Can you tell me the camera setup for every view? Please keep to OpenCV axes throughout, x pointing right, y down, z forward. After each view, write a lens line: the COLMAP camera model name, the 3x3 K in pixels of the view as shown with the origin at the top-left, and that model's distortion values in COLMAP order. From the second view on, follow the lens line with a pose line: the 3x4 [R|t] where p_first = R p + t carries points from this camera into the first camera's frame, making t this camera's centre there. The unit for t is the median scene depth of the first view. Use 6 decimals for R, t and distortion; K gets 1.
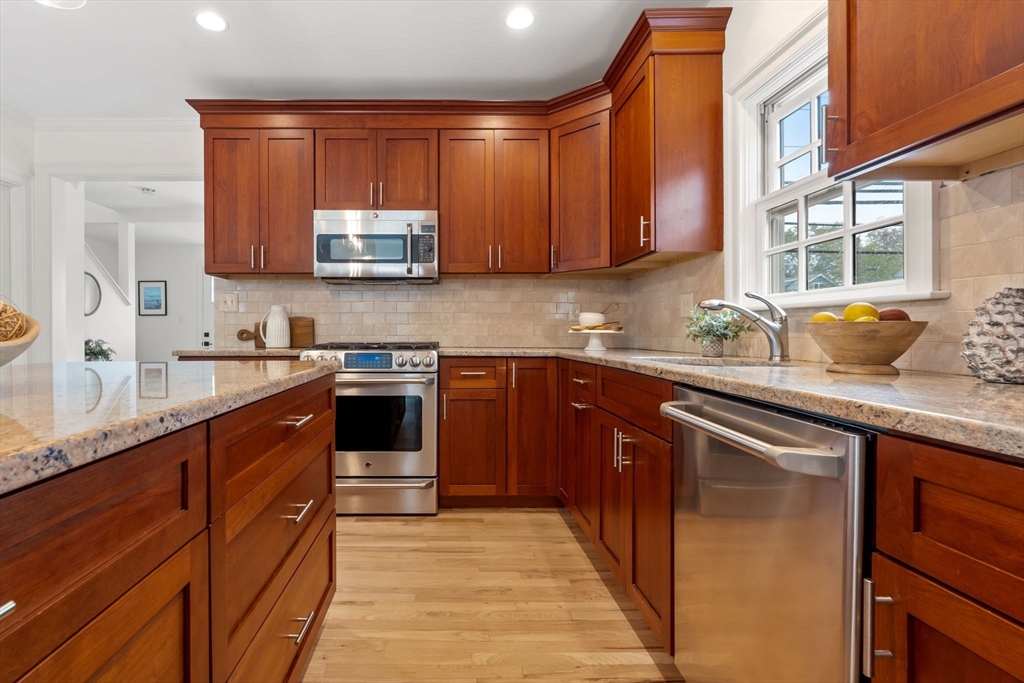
lens RADIAL K [[467.4, 0, 469.7], [0, 467.4, 333.9], [0, 0, 1]] dist [0.000026, -0.000333]
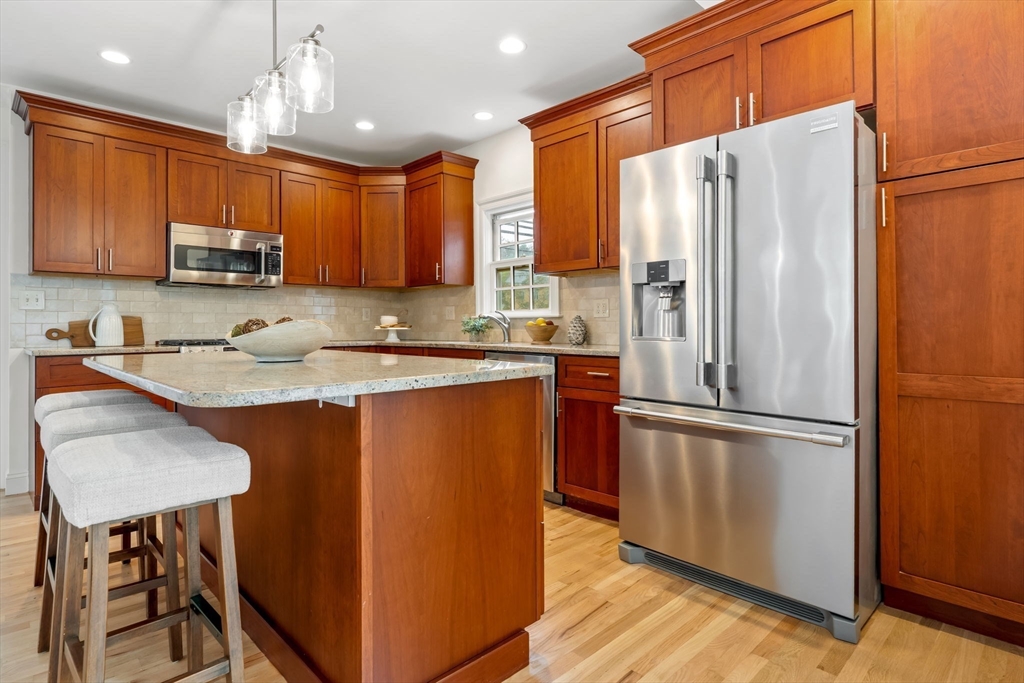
lens RADIAL K [[538.6, 0, 506.4], [0, 538.6, 324.2], [0, 0, 1]] dist [0.002944, 0.000563]
pose [[0.730513, -0.000826, 0.682899, -0.820643], [0.006236, 0.999966, -0.005461, -0.008953], [-0.682871, 0.008248, 0.730493, -0.651513]]
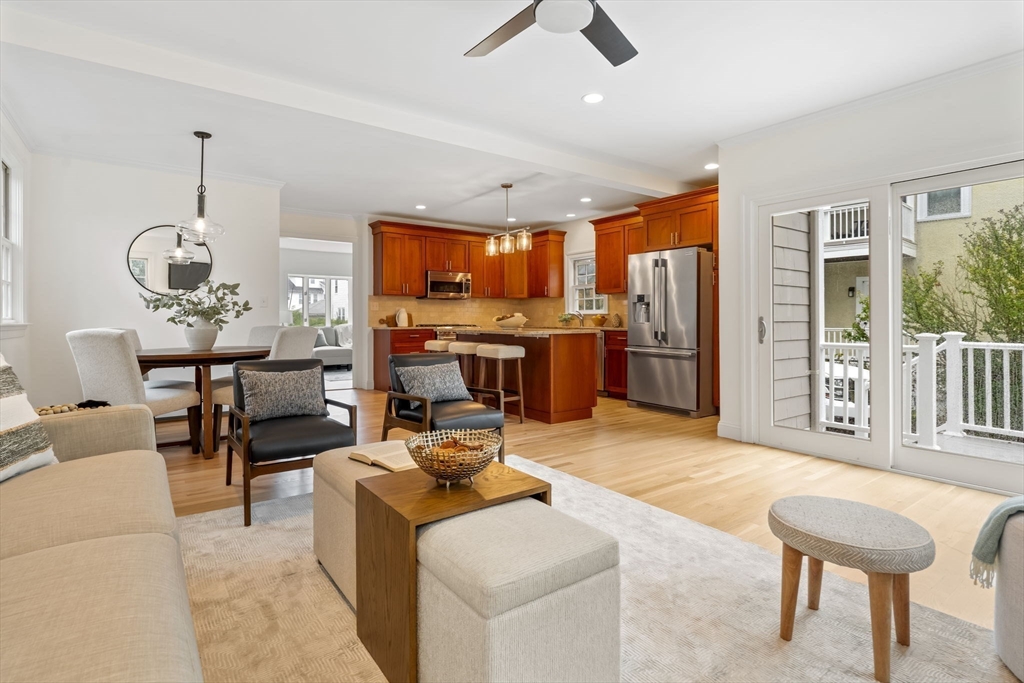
lens RADIAL K [[509.5, 0, 509.9], [0, 509.5, 318.5], [0, 0, 1]] dist [-0.001779, -0.000007]
pose [[0.807599, 0.001357, 0.589731, -2.048717], [0.002116, 0.999984, -0.005199, 0.005311], [-0.589729, 0.005446, 0.807583, -1.866190]]
